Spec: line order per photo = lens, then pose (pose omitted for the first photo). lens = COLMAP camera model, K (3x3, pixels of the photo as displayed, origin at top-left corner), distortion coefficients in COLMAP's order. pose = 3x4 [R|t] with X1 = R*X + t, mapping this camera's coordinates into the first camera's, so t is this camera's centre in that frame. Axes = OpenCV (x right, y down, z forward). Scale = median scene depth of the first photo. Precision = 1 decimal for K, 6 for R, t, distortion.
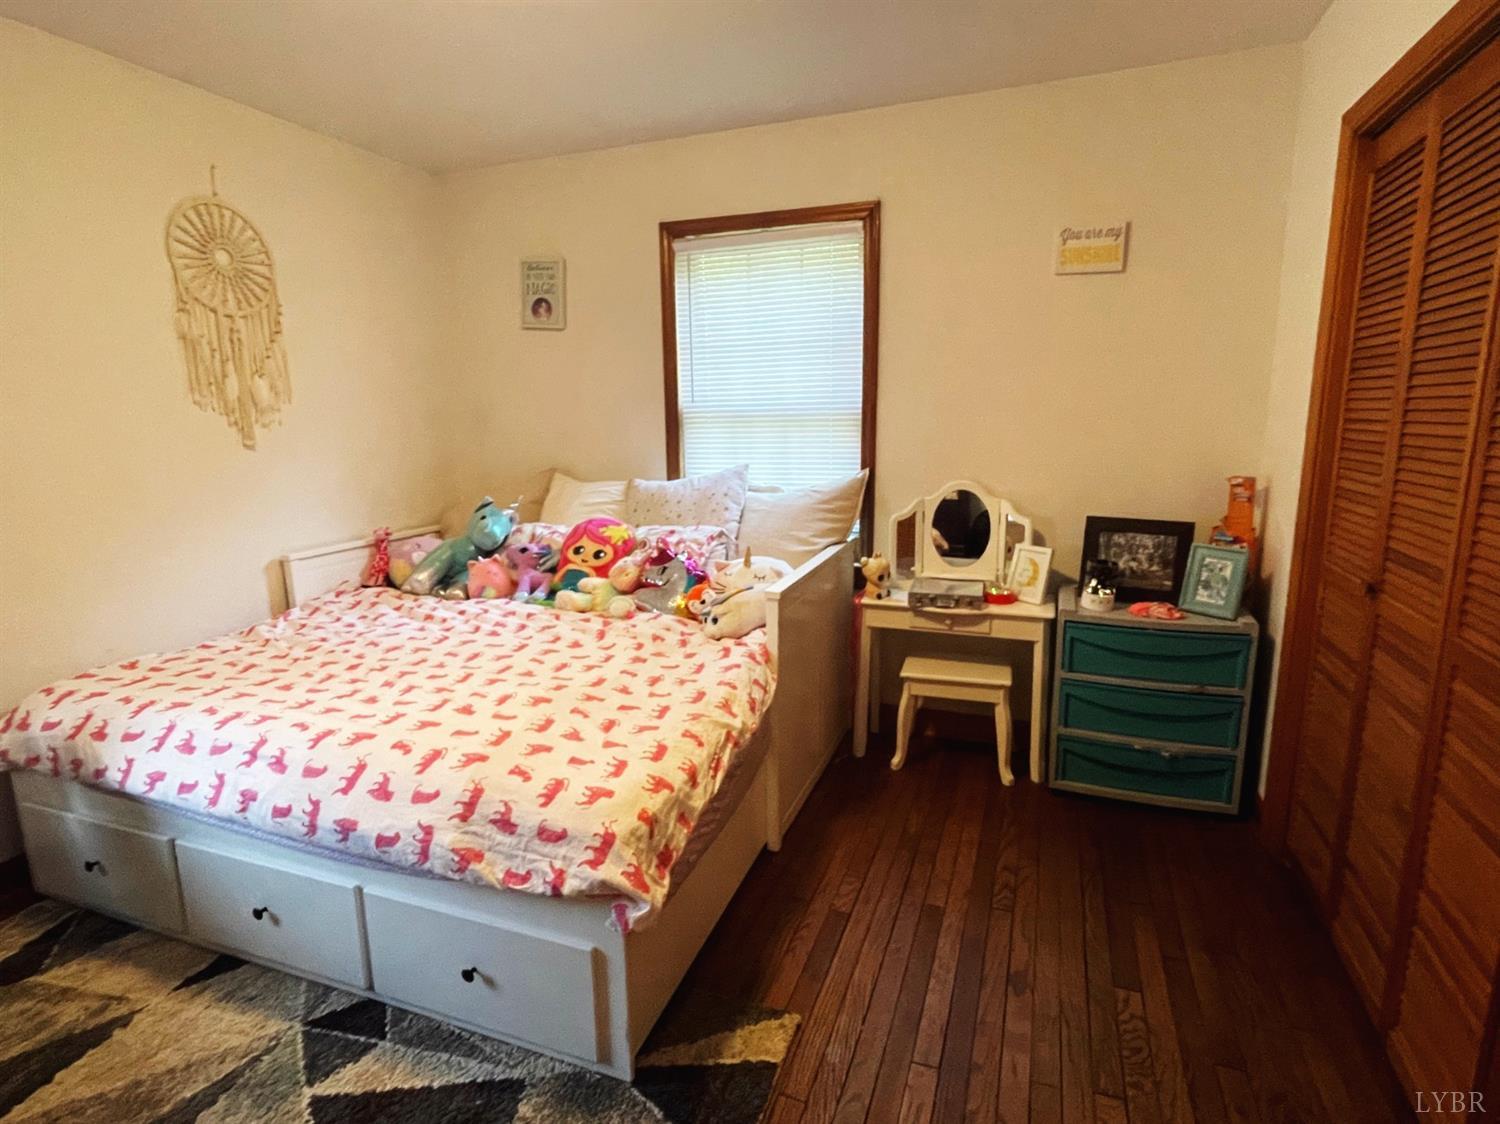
lens RADIAL K [[757.2, 0, 752.0], [0, 757.2, 560.3], [0, 0, 1]] dist [0.004268, 0.000432]
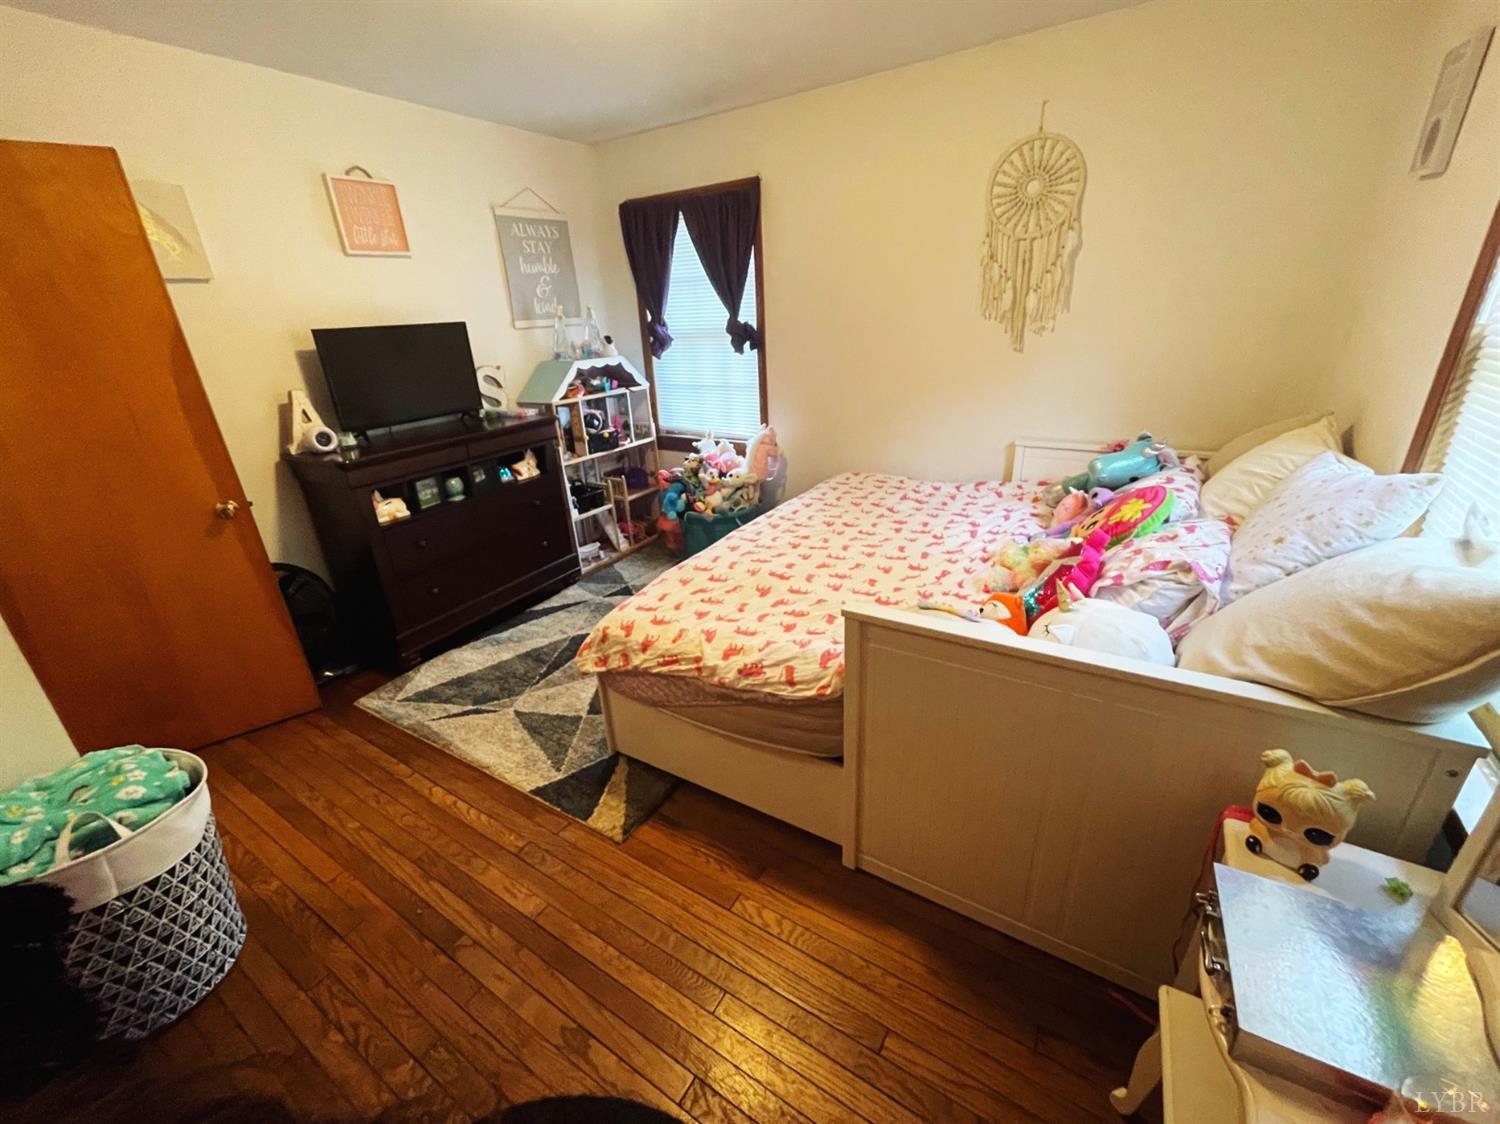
lens RADIAL K [[612.4, 0, 750.3], [0, 612.4, 564.2], [0, 0, 1]] dist [-0.003036, 0.000164]
pose [[-0.204123, 0.395676, -0.895419, 0.743082], [-0.131369, 0.895332, 0.425585, -0.313333], [0.970091, 0.204502, -0.130778, 1.180176]]
